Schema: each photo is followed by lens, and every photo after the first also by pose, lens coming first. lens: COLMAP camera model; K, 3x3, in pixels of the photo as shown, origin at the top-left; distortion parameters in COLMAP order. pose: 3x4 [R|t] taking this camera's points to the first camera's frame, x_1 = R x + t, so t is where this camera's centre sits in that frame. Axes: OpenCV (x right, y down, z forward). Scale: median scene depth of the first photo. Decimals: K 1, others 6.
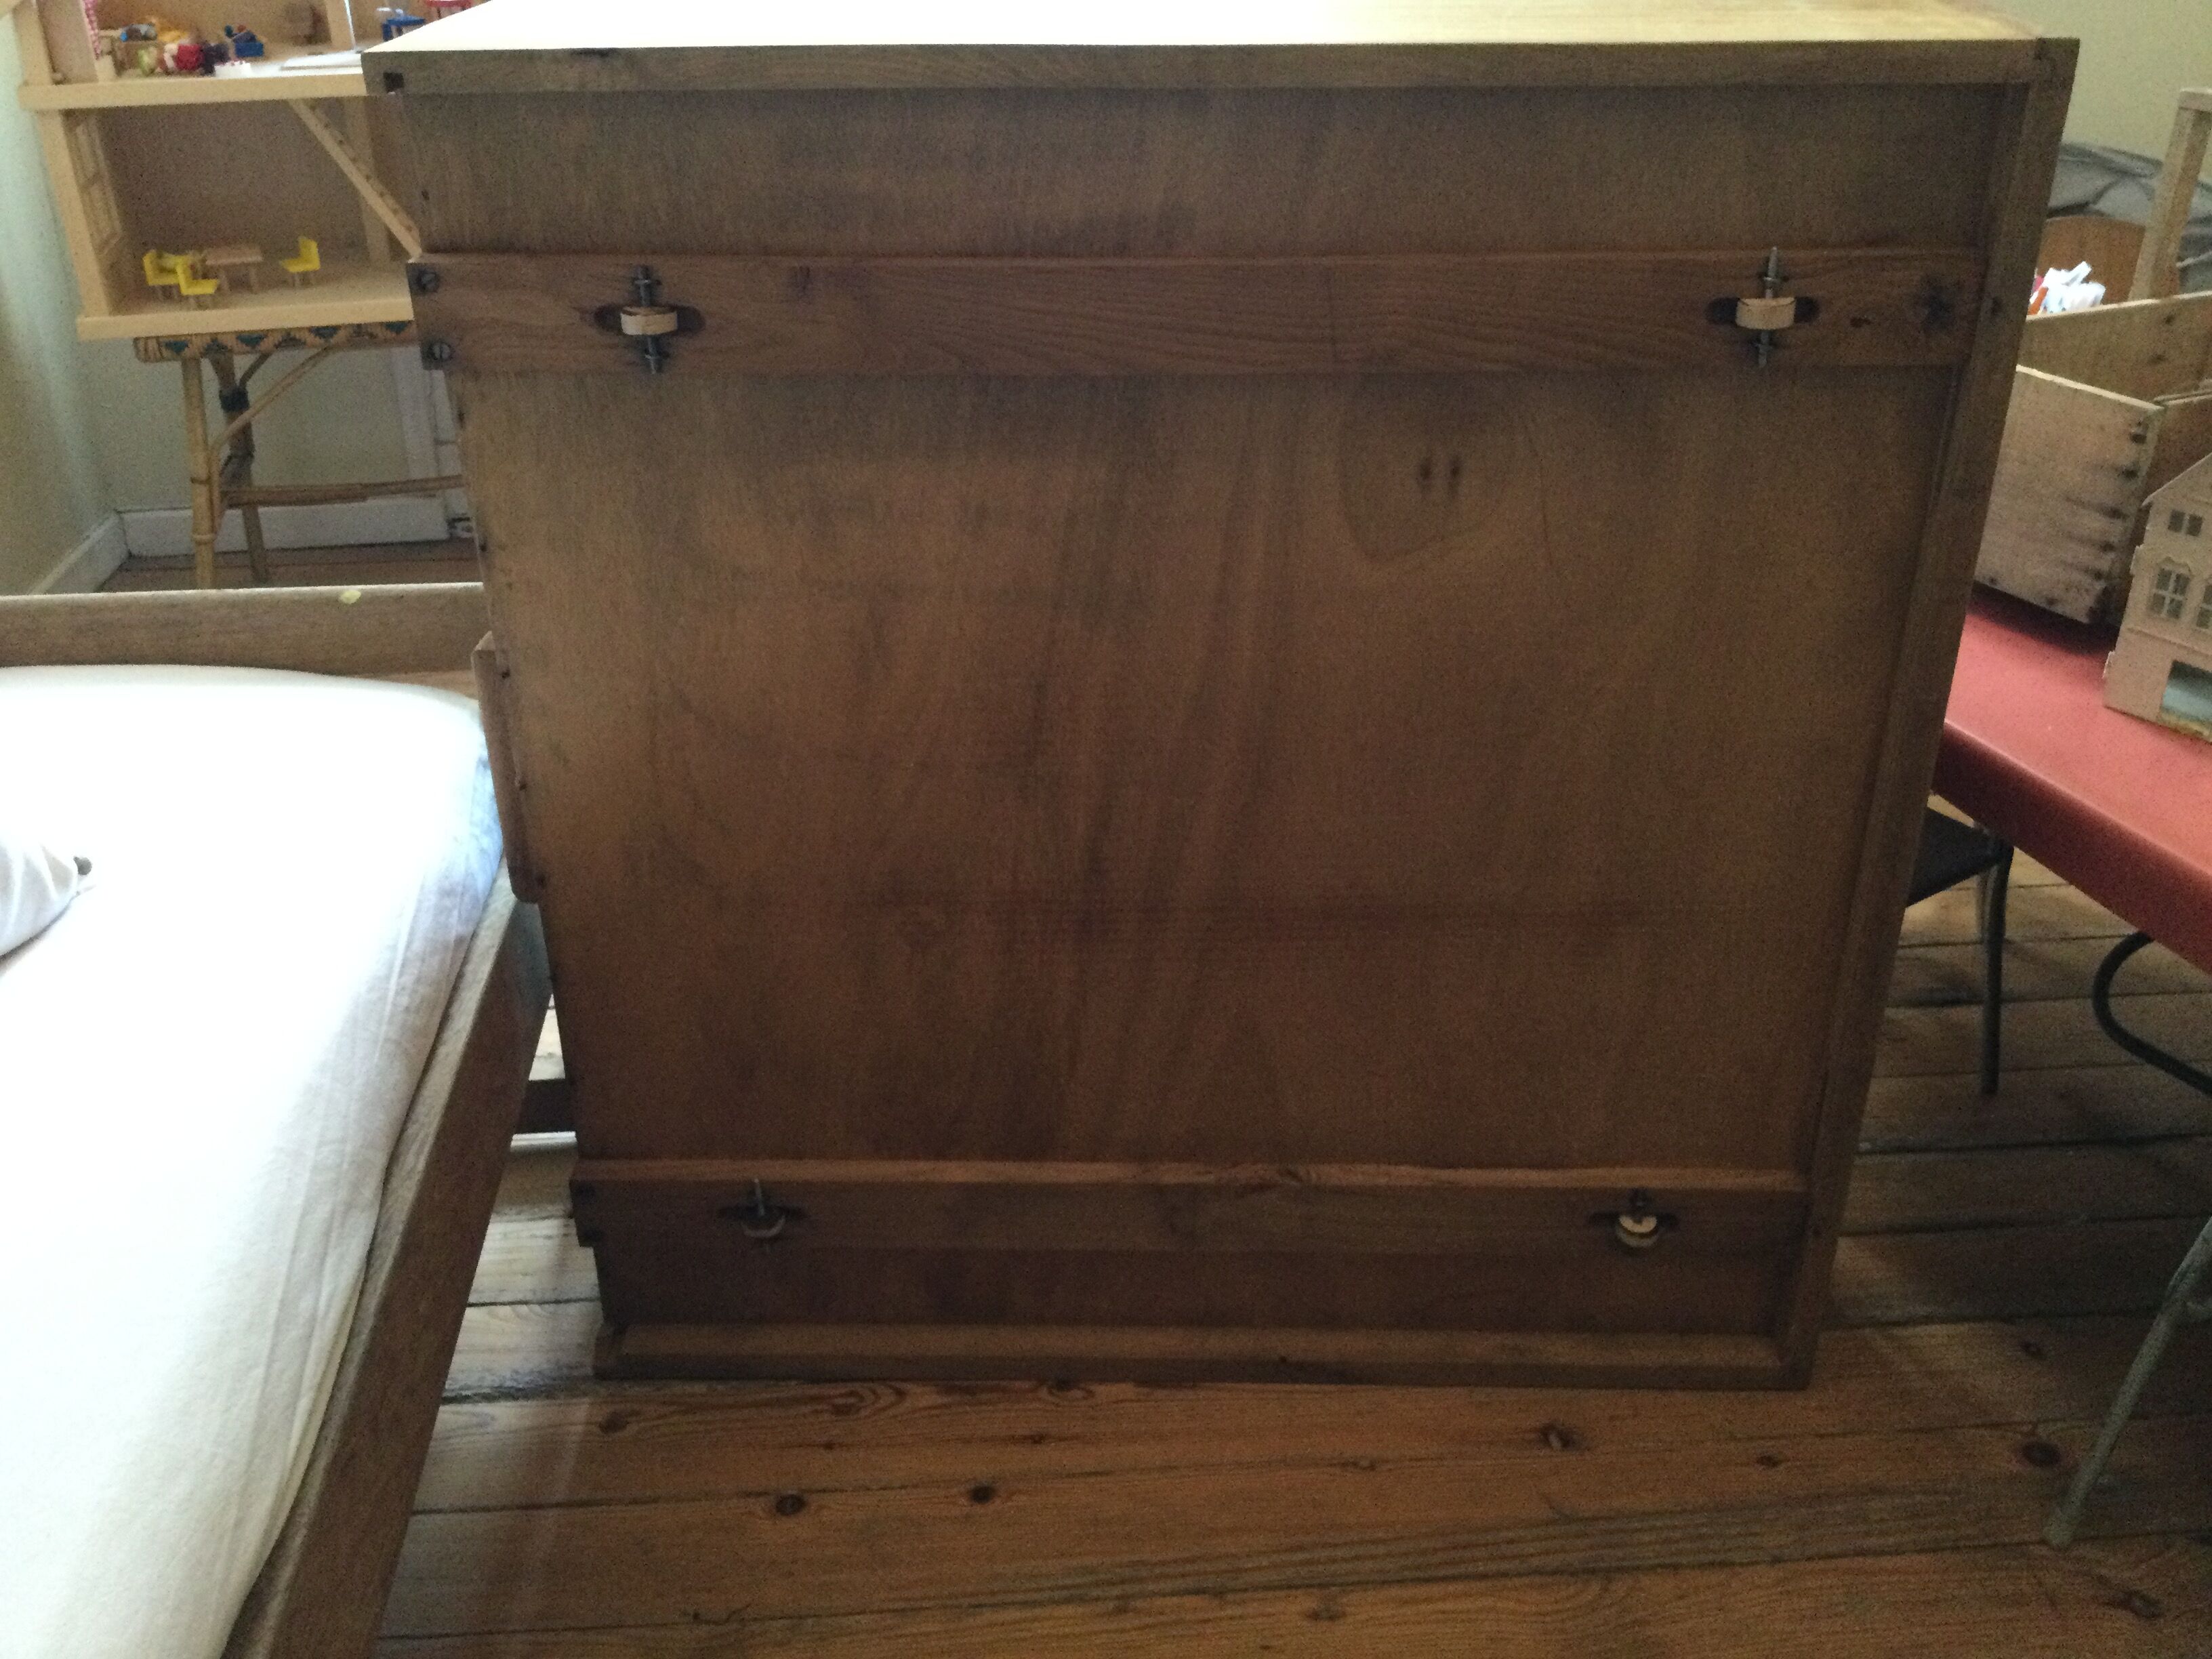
lens RADIAL K [[2013.3, 0, 1104.1], [0, 2013.3, 841.5], [0, 0, 1]] dist [0.041060, 0.000000]
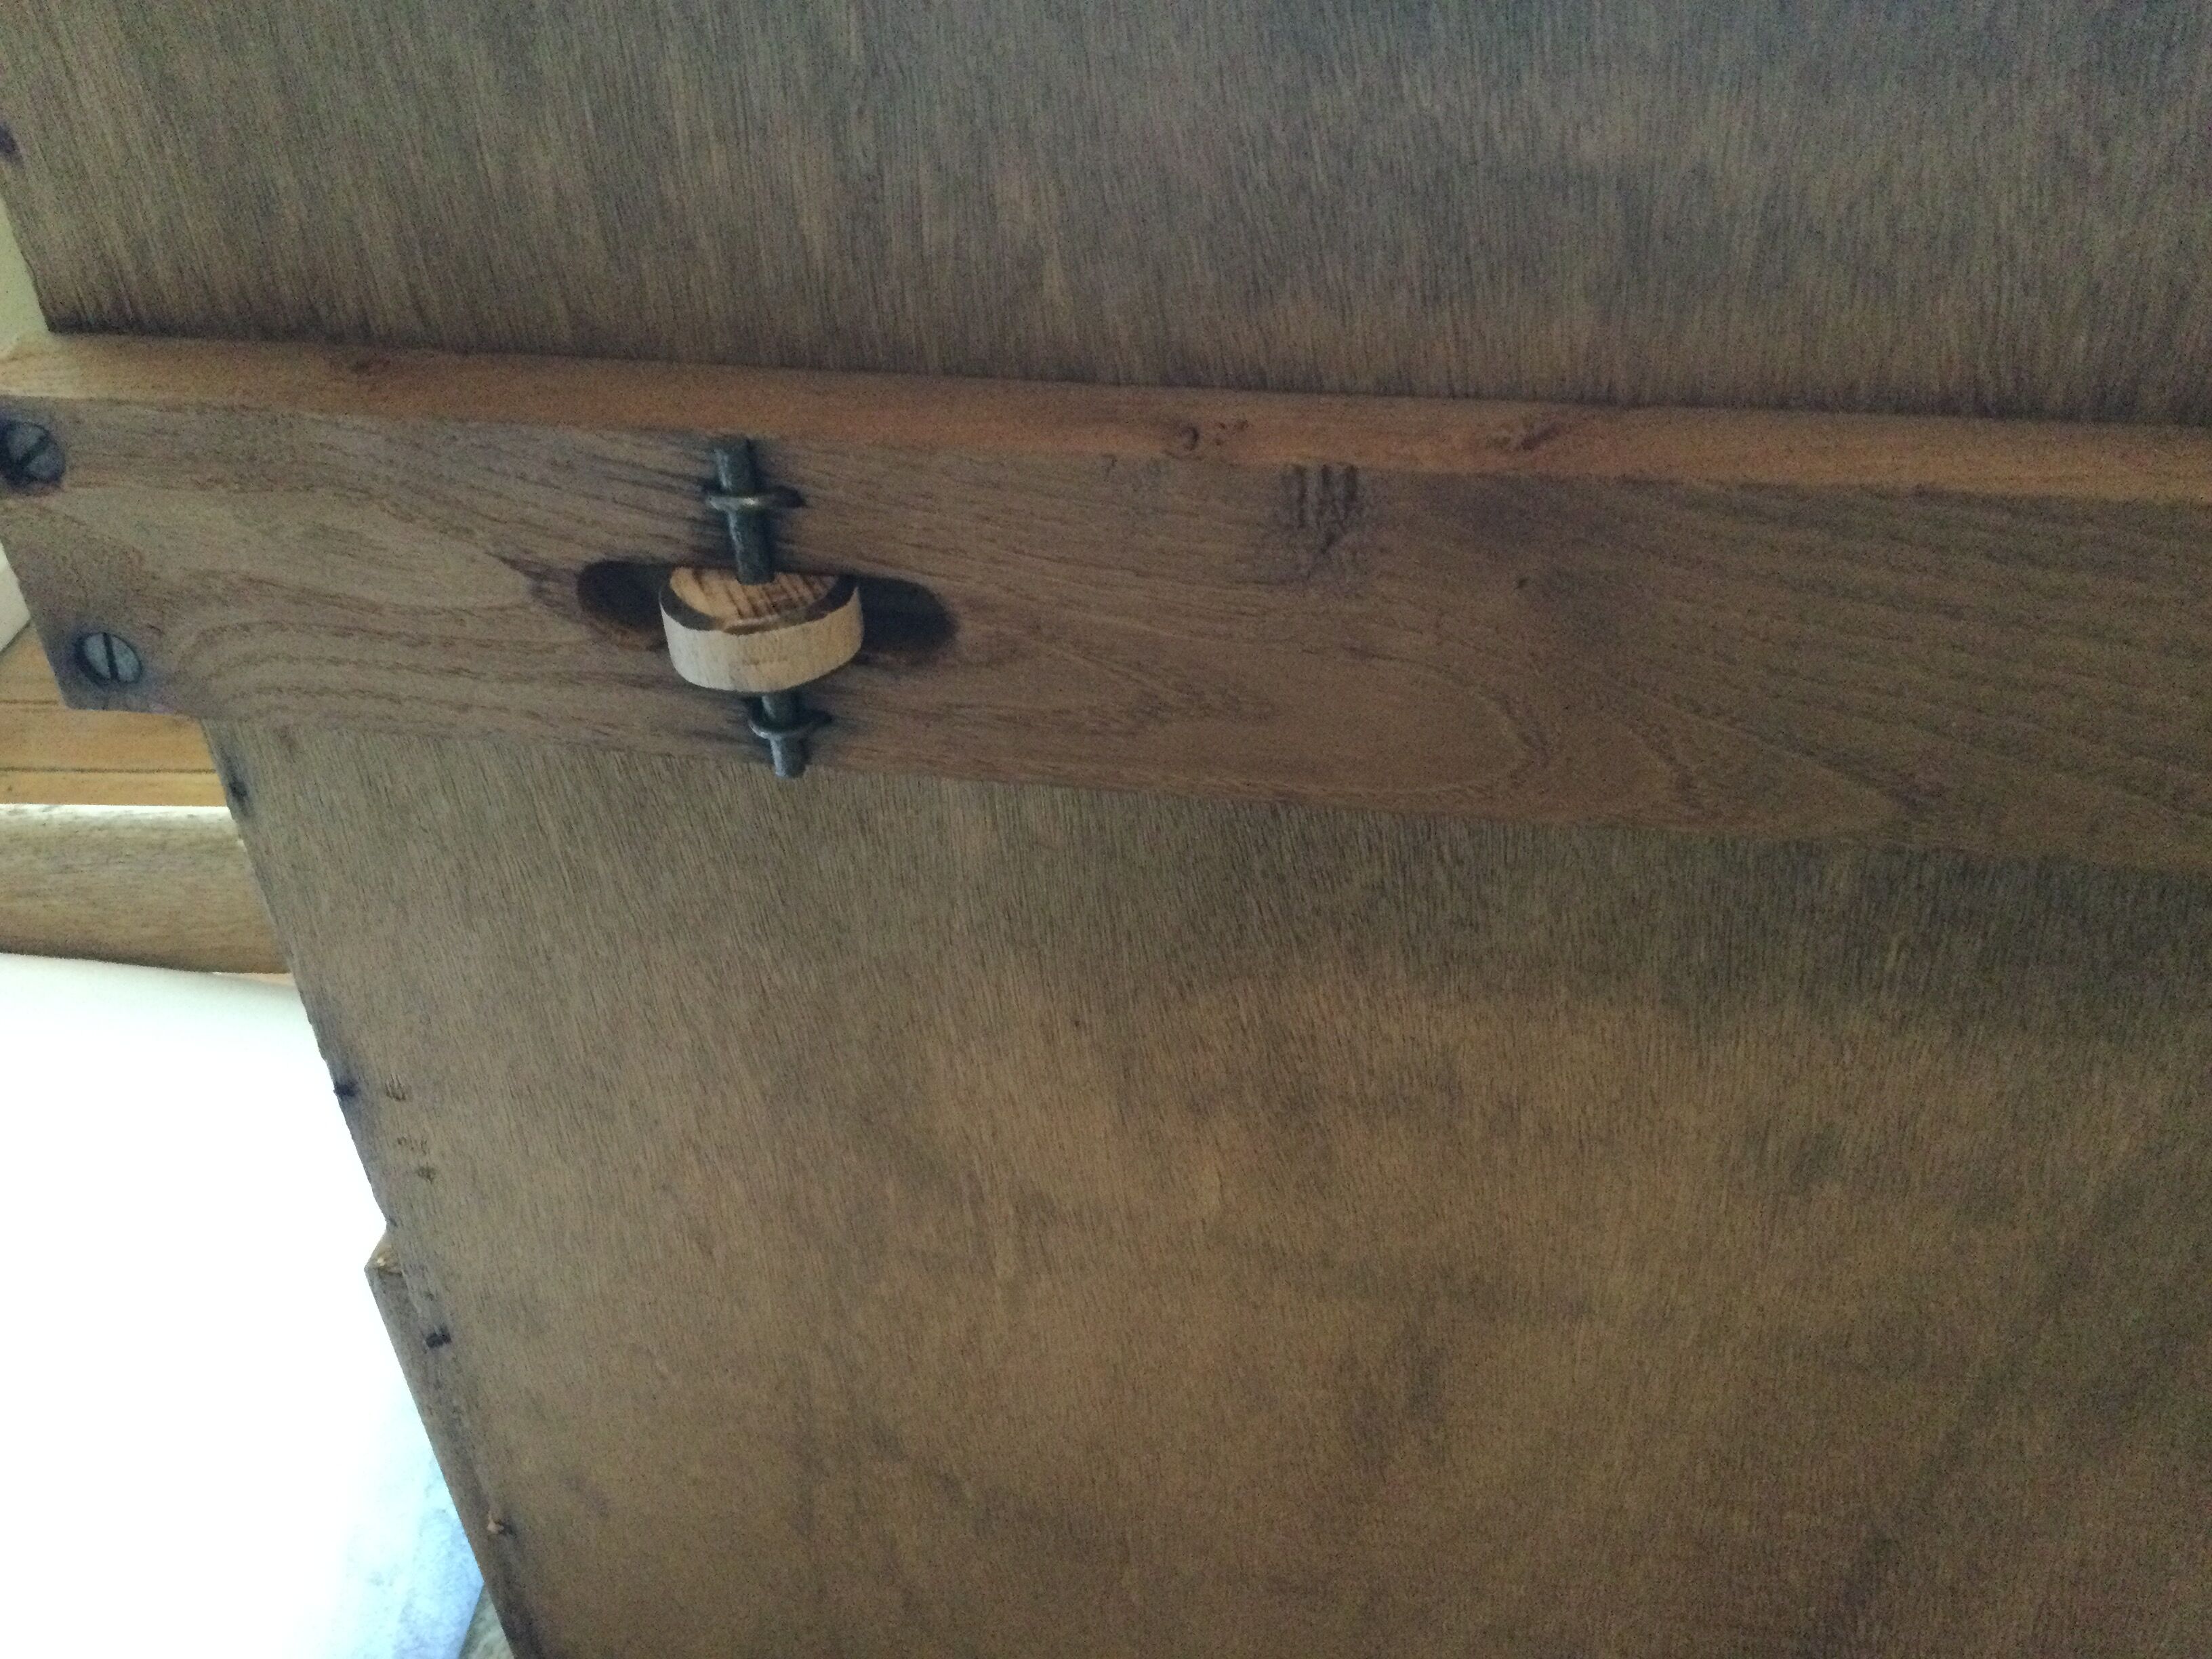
lens RADIAL K [[2013.3, 0, 1112.2], [0, 2013.3, 838.3], [0, 0, 1]] dist [0.041060, 0.000000]
pose [[0.992100, 0.049031, -0.115473, -0.141169], [-0.033385, 0.990455, 0.133729, -0.262670], [0.120927, -0.128817, 0.984268, 0.716893]]
